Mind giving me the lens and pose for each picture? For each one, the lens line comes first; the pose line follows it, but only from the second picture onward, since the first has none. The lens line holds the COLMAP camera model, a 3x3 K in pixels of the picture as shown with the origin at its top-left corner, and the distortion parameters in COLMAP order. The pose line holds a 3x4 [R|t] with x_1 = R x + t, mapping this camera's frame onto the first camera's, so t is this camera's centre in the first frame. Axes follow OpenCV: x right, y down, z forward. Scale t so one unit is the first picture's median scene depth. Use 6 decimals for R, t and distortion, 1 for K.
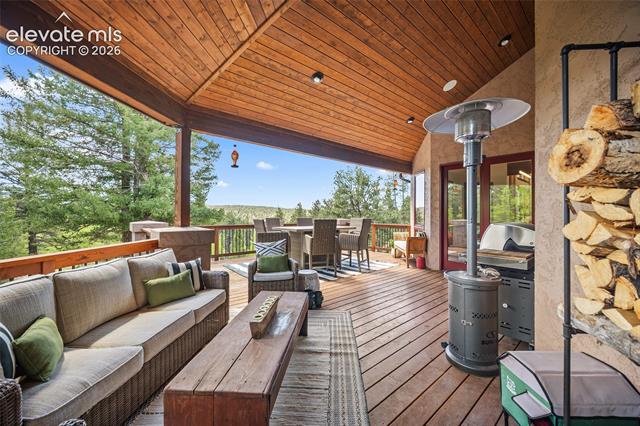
lens RADIAL K [[253.4, 0, 320.4], [0, 253.4, 213.5], [0, 0, 1]] dist [-0.001301, 0.000744]
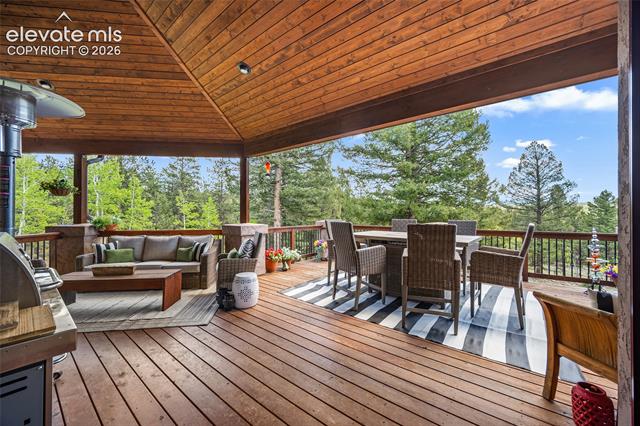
lens RADIAL K [[253.4, 0, 320.4], [0, 253.4, 212.8], [0, 0, 1]] dist [-0.001301, 0.000744]
pose [[0.171777, 0.000070, -0.985136, 0.803147], [0.004074, 0.999991, 0.000781, -0.004939], [0.985127, -0.004147, 0.171775, 0.940793]]
